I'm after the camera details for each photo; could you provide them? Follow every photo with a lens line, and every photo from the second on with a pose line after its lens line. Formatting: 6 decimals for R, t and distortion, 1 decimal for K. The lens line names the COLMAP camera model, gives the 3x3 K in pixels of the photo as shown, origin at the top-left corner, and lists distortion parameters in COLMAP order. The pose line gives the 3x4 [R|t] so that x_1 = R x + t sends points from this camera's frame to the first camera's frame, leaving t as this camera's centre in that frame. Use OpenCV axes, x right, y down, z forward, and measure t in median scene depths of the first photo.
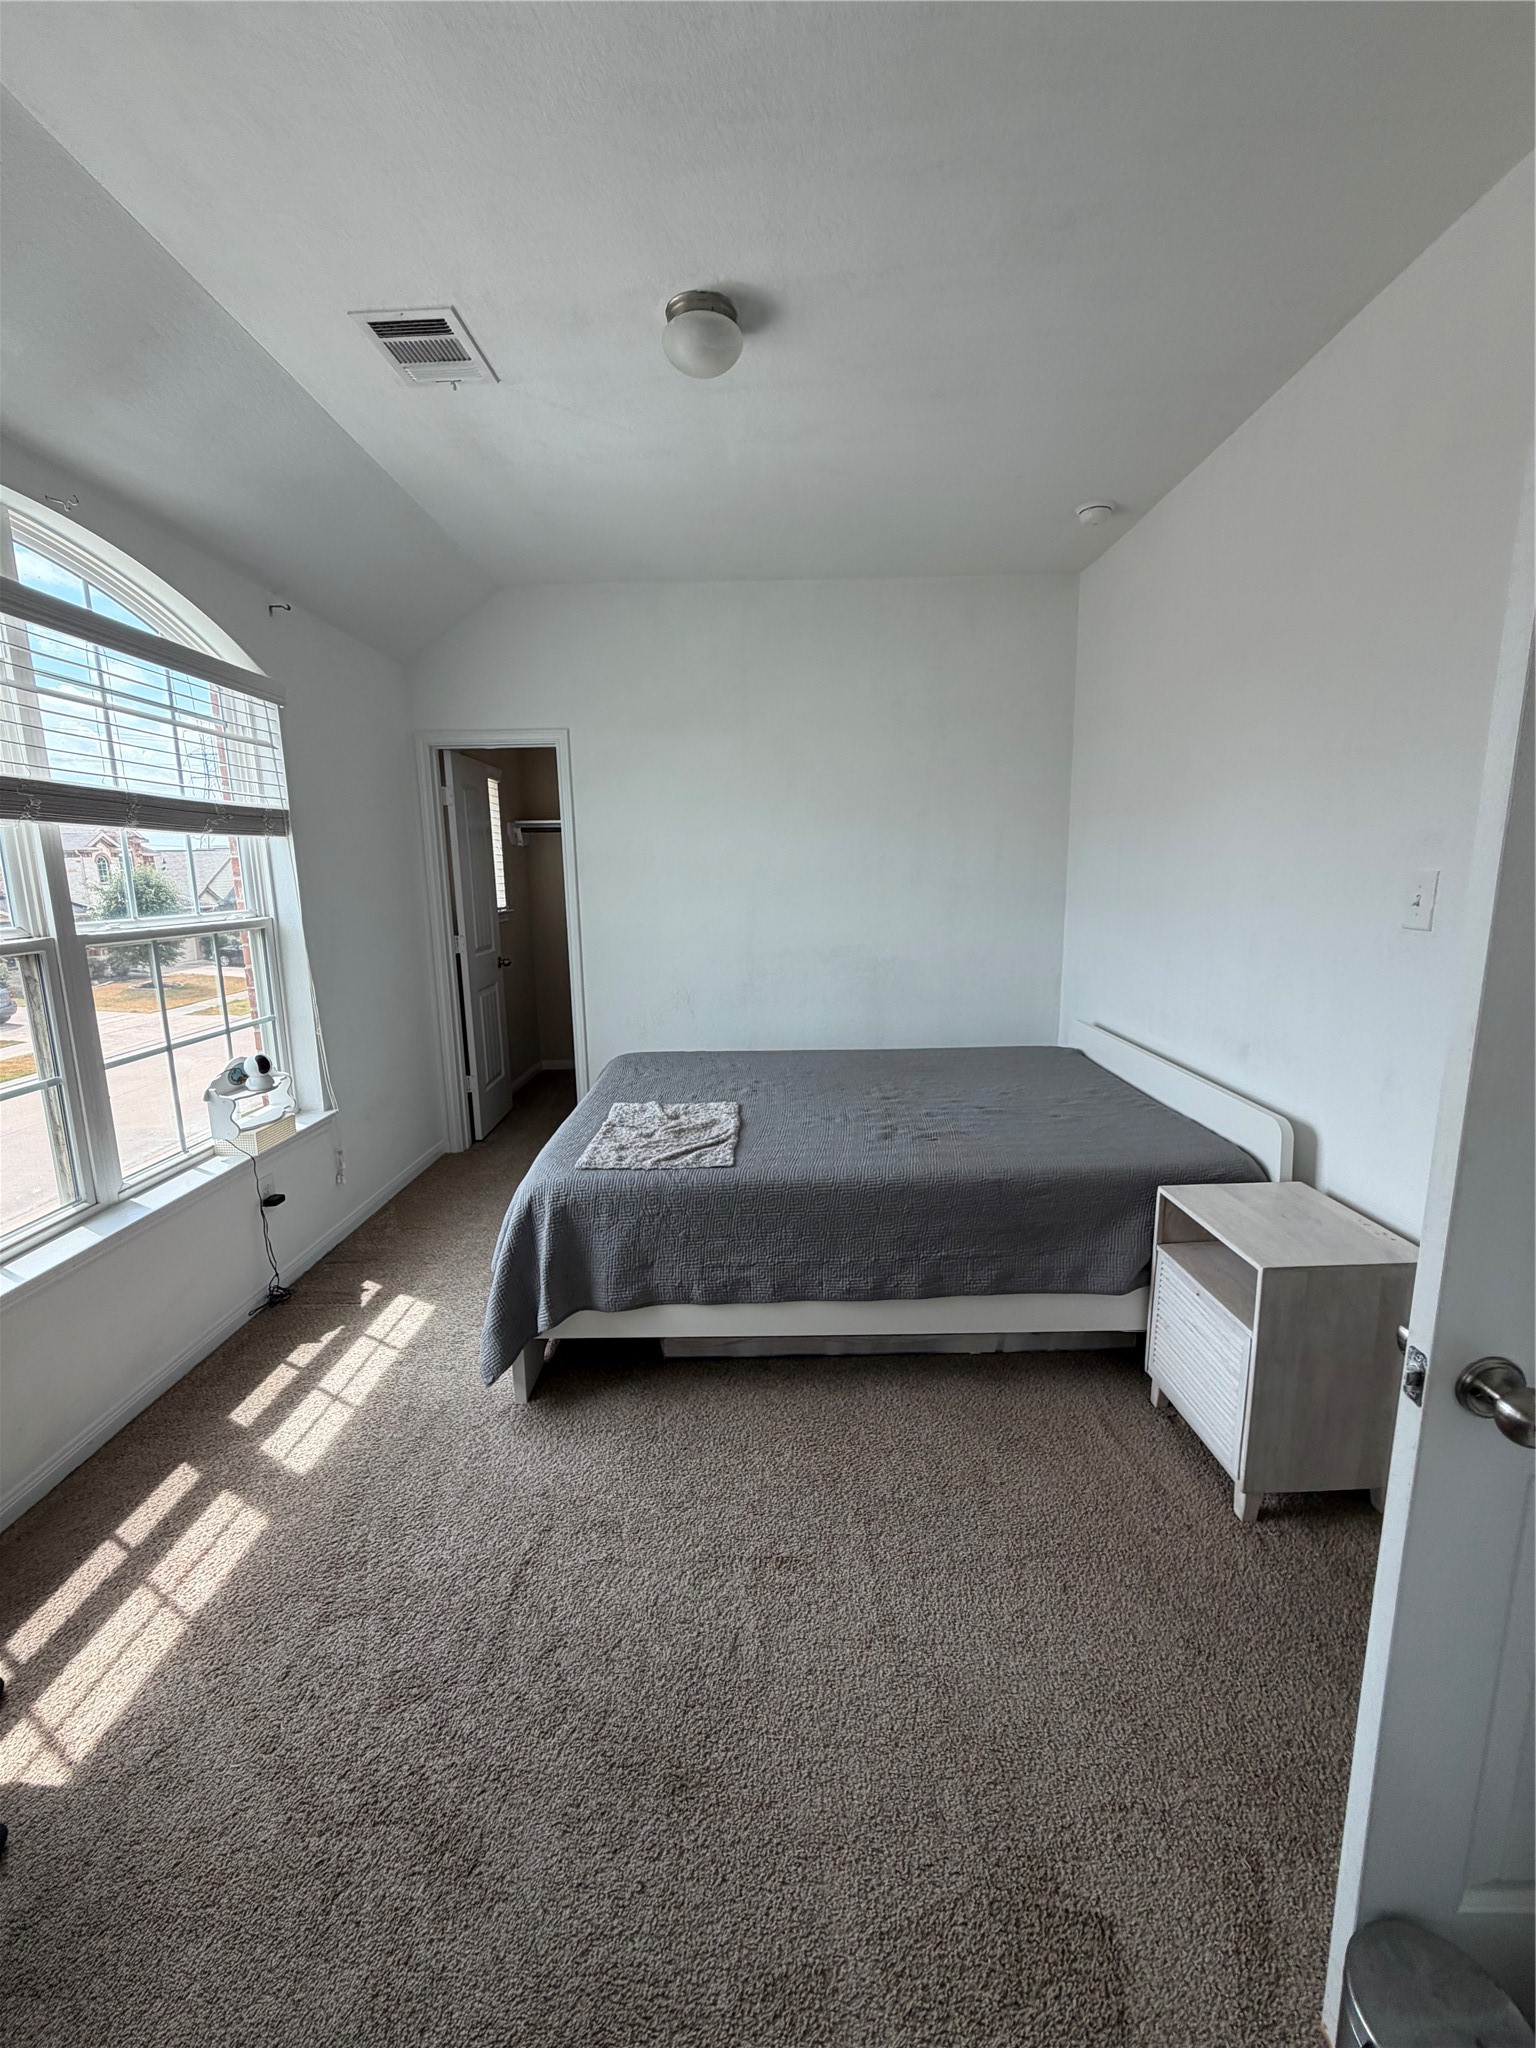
lens RADIAL K [[811.6, 0, 771.1], [0, 811.6, 1019.1], [0, 0, 1]] dist [-0.002005, 0.000032]
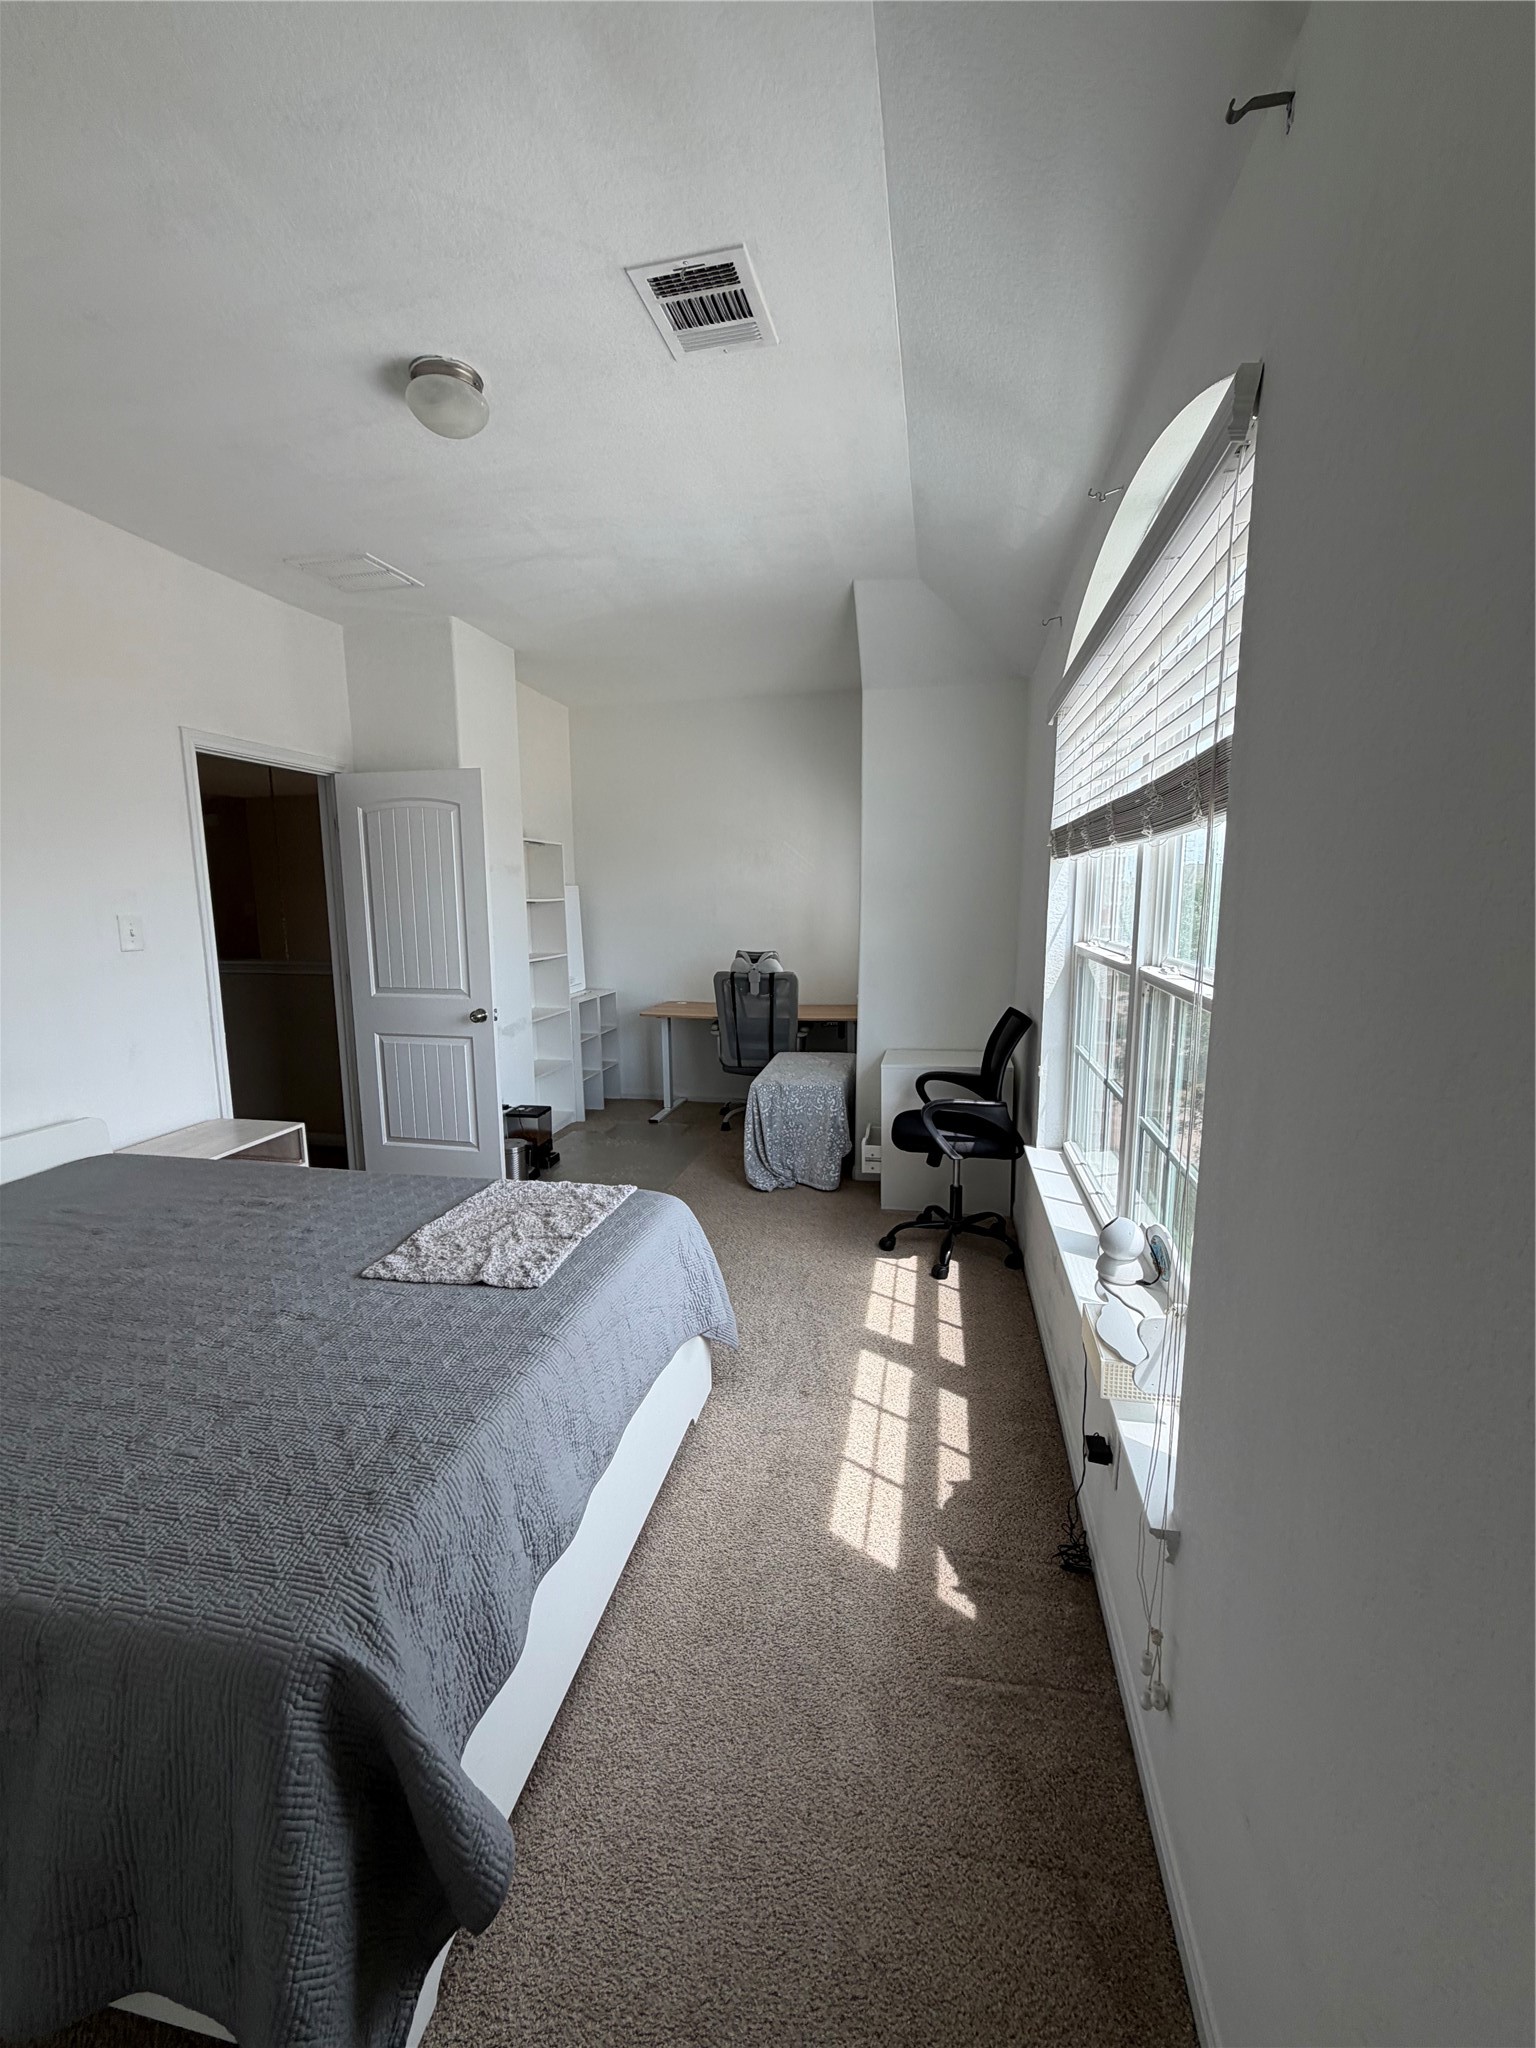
lens RADIAL K [[811.6, 0, 766.3], [0, 811.6, 1022.5], [0, 0, 1]] dist [-0.002005, 0.000032]
pose [[-0.977513, -0.003087, 0.210851, -0.615436], [0.065181, 0.946503, 0.316043, -0.341945], [-0.200546, 0.322679, -0.925018, 1.840859]]
